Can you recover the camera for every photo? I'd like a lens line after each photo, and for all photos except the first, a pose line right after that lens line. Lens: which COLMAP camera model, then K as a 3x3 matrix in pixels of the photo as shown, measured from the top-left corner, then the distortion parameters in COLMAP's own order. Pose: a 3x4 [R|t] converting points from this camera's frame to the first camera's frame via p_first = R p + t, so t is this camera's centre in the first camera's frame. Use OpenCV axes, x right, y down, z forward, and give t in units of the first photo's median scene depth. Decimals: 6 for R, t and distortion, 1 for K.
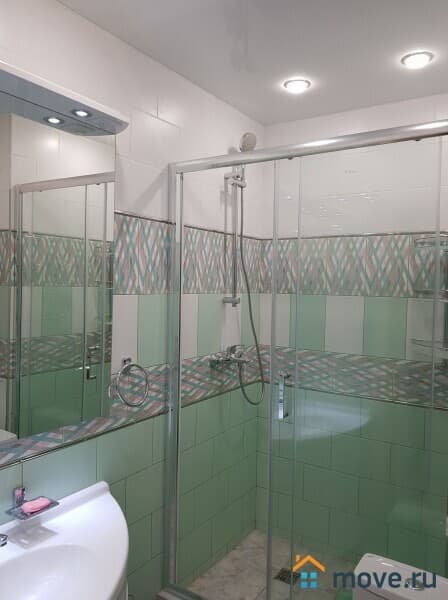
lens RADIAL K [[480.2, 0, 224.0], [0, 480.2, 300.0], [0, 0, 1]] dist [0.068435, -0.116788]
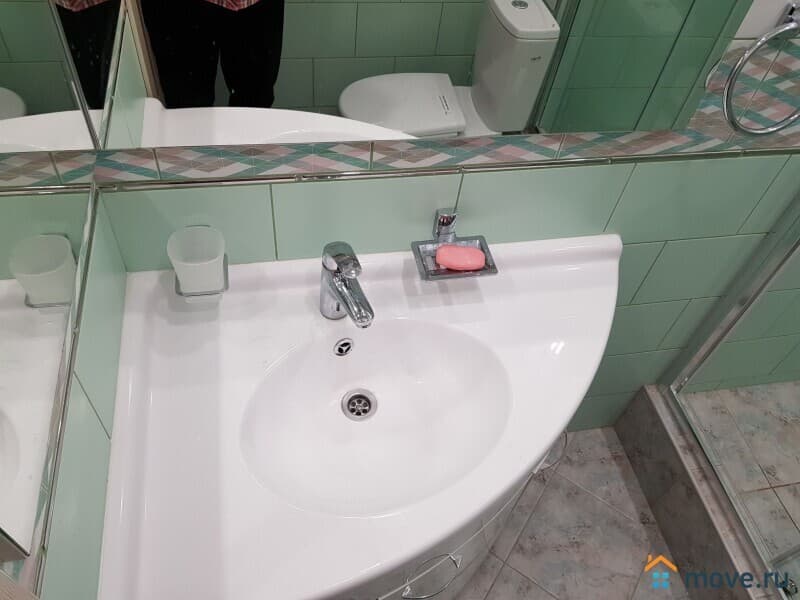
lens RADIAL K [[636.0, 0, 400.0], [0, 636.0, 300.0], [0, 0, 1]] dist [0.004819, -0.002698]
pose [[0.701668, 0.573975, -0.422155, -0.071340], [-0.108930, 0.671946, 0.732545, -0.037686], [0.704128, -0.468019, 0.534006, 0.363362]]
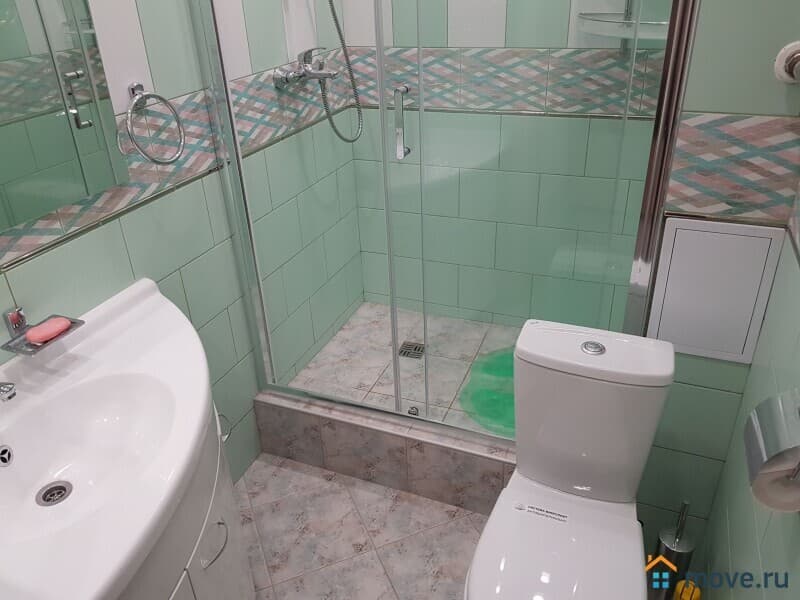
lens RADIAL K [[640.3, 0, 400.0], [0, 640.3, 300.0], [0, 0, 1]] dist [0.068435, -0.116788]
pose [[0.980500, -0.143962, 0.133772, -0.022500], [0.071020, 0.894275, 0.441847, 0.024333], [-0.183238, -0.423731, 0.887060, 0.103787]]
